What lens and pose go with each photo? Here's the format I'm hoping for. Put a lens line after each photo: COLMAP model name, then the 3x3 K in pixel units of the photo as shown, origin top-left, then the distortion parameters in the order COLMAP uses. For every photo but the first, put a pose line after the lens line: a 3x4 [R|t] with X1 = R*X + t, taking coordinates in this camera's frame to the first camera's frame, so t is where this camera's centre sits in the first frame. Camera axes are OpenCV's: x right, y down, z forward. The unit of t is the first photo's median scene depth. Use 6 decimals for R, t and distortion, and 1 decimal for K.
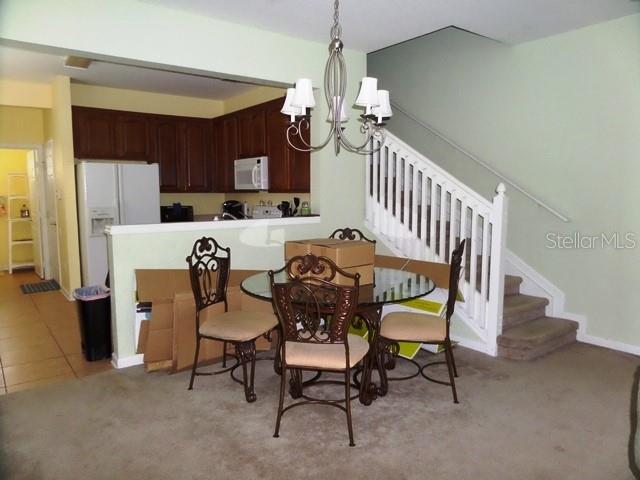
lens RADIAL K [[456.2, 0, 317.5], [0, 456.2, 237.8], [0, 0, 1]] dist [-0.023112, -0.005351]
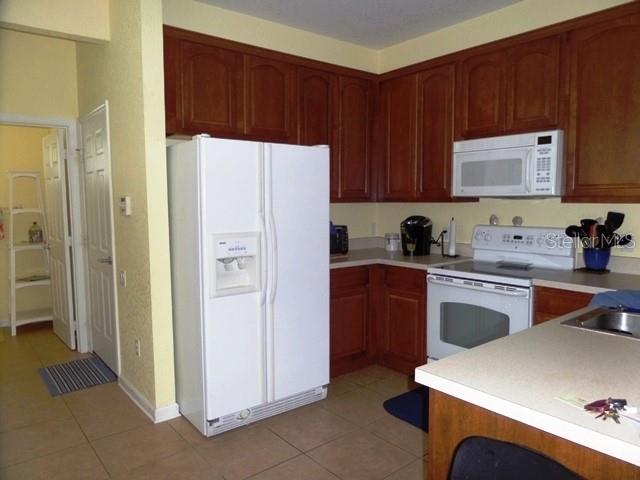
lens RADIAL K [[456.2, 0, 320.7], [0, 456.2, 238.8], [0, 0, 1]] dist [-0.023112, -0.005351]
pose [[0.999246, -0.007075, 0.038184, -0.354544], [0.007780, 0.999802, -0.018332, -0.046043], [-0.038047, 0.018615, 0.999103, 0.458234]]
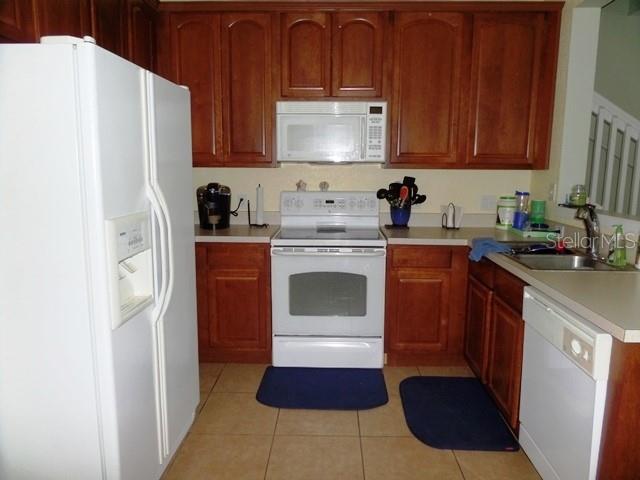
lens RADIAL K [[456.2, 0, 317.9], [0, 456.2, 240.7], [0, 0, 1]] dist [-0.023112, -0.005351]
pose [[0.629109, -0.118679, 0.768204, -0.544311], [0.071572, 0.992922, 0.094782, -0.062115], [-0.774015, -0.004646, 0.633150, 0.635588]]
